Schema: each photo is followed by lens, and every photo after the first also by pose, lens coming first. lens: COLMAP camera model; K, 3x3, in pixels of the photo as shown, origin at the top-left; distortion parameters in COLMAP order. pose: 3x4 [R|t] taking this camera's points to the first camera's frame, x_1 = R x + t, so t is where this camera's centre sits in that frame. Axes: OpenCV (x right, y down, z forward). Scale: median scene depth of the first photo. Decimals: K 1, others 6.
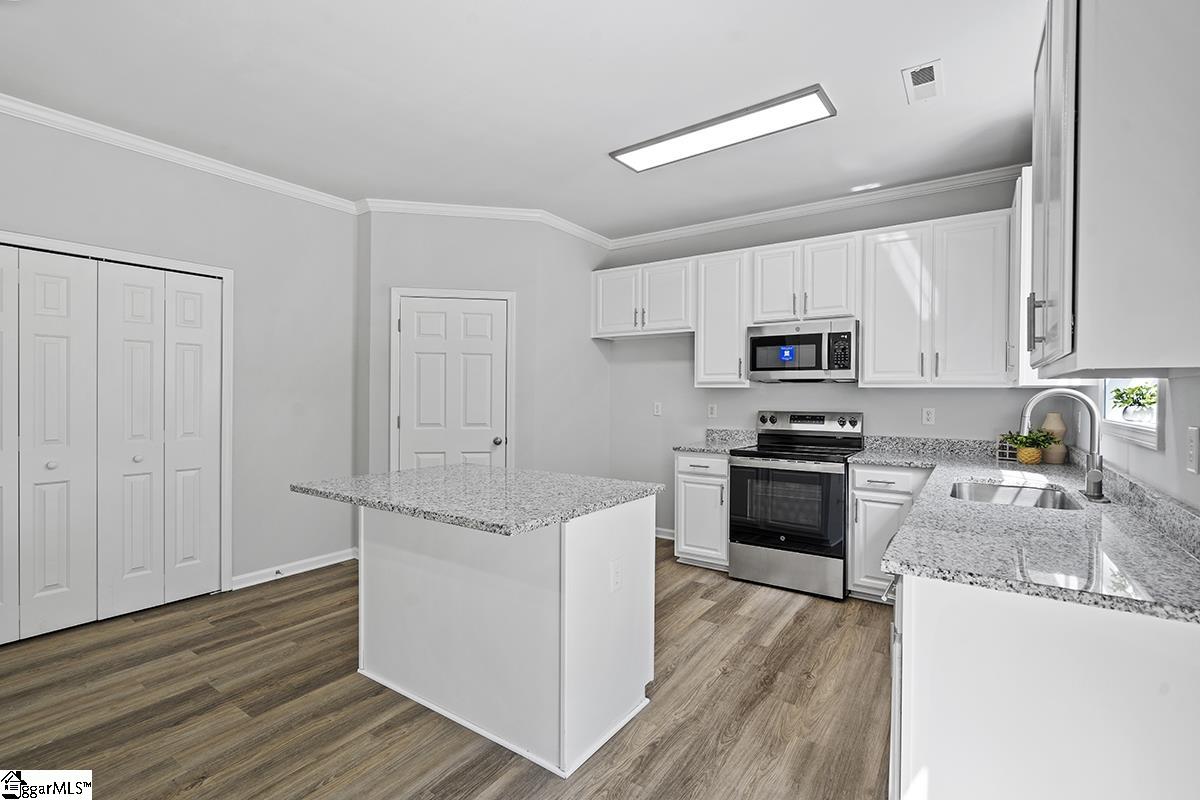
lens RADIAL K [[541.0, 0, 596.1], [0, 541.0, 395.7], [0, 0, 1]] dist [-0.001974, 0.000111]
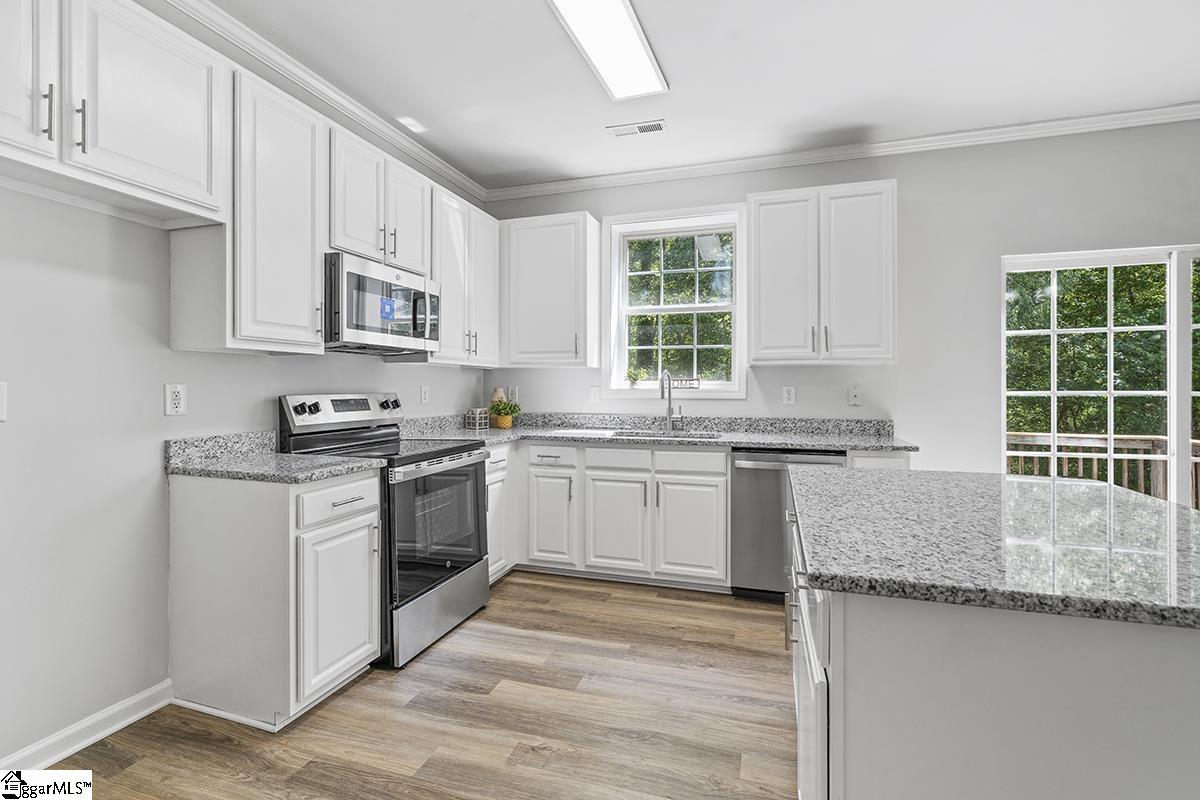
lens RADIAL K [[549.1, 0, 599.2], [0, 549.1, 385.6], [0, 0, 1]] dist [-0.002983, -0.000274]
pose [[-0.294508, -0.007605, 0.955619, -0.435894], [-0.003617, 0.999970, 0.006843, 0.014521], [-0.955642, -0.001441, -0.294527, 1.044417]]
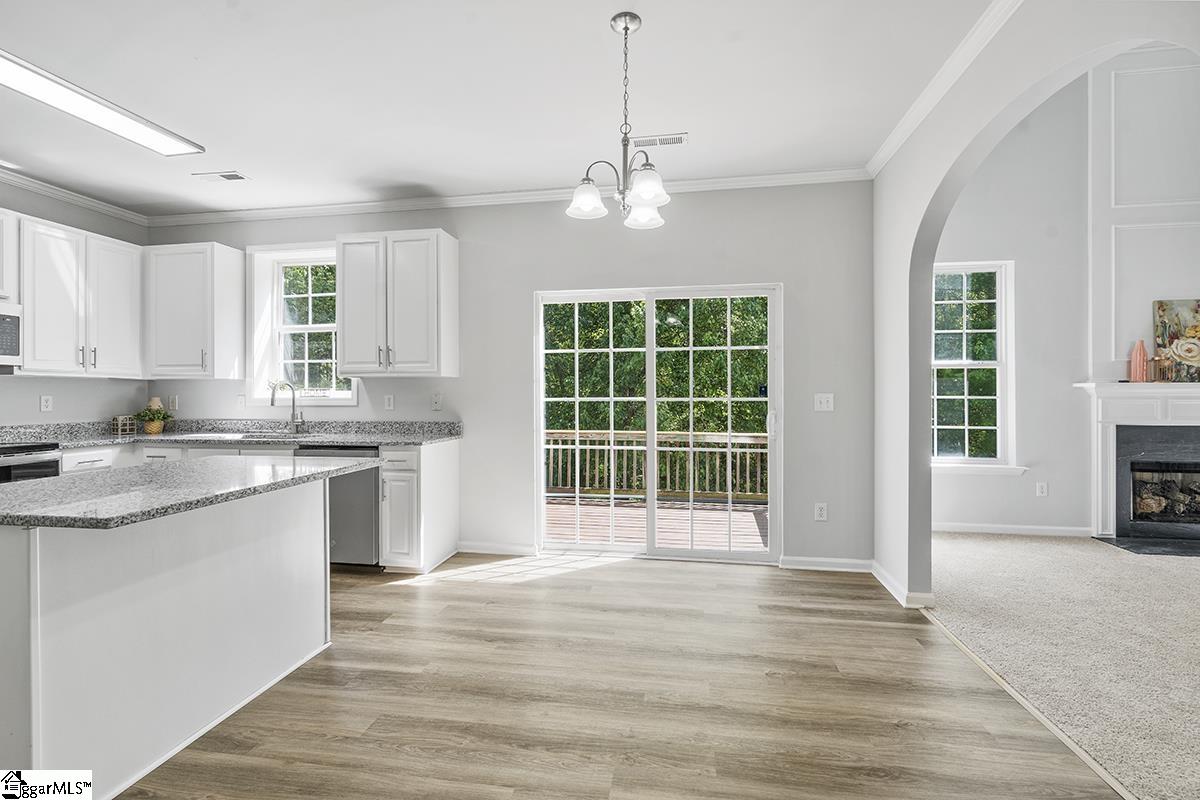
lens RADIAL K [[541.0, 0, 596.1], [0, 541.0, 395.7], [0, 0, 1]] dist [-0.001974, 0.000111]
pose [[-0.425343, -0.008465, 0.904993, -0.857460], [-0.000749, 0.999959, 0.009001, 0.012608], [-0.905032, 0.003151, -0.425332, 0.497027]]
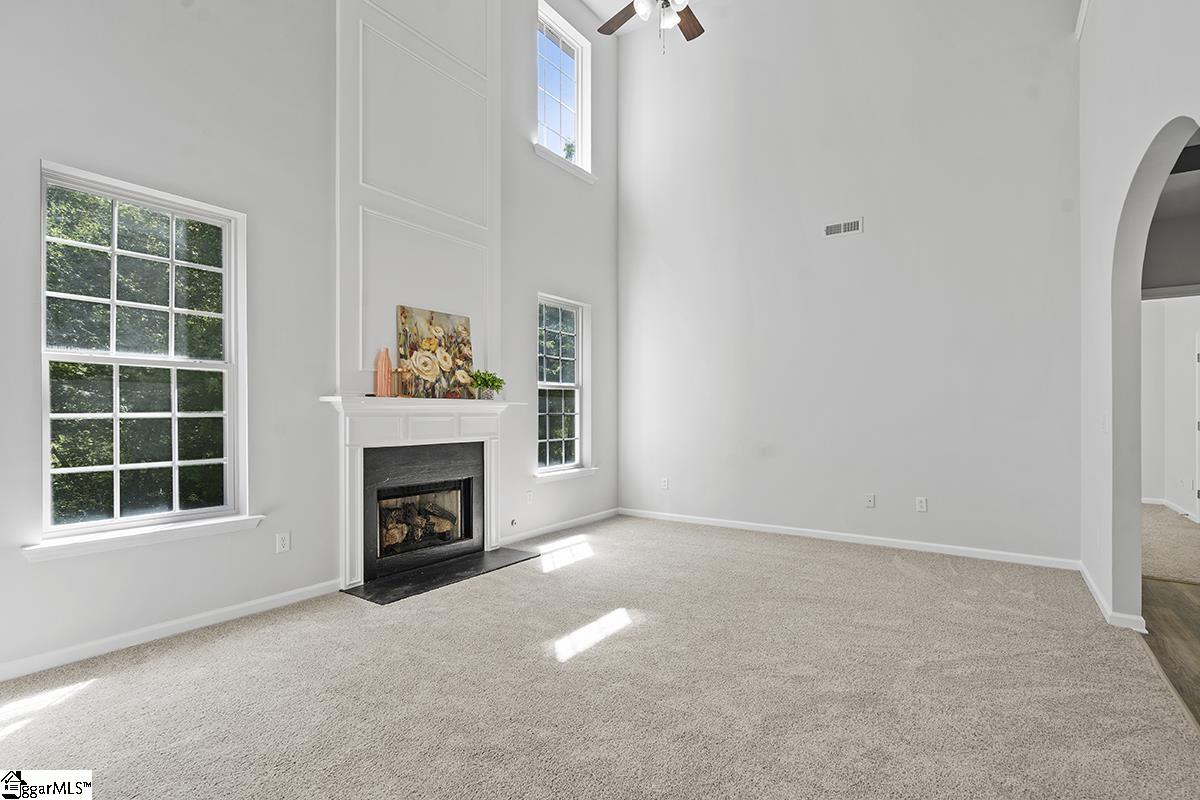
lens RADIAL K [[576.0, 0, 596.8], [0, 576.0, 412.3], [0, 0, 1]] dist [-0.002753, -0.000022]
pose [[-0.999974, -0.007132, -0.001447, -0.678633], [-0.007134, 0.999973, 0.001922, 0.017074], [0.001434, 0.001933, -0.999997, -0.035491]]
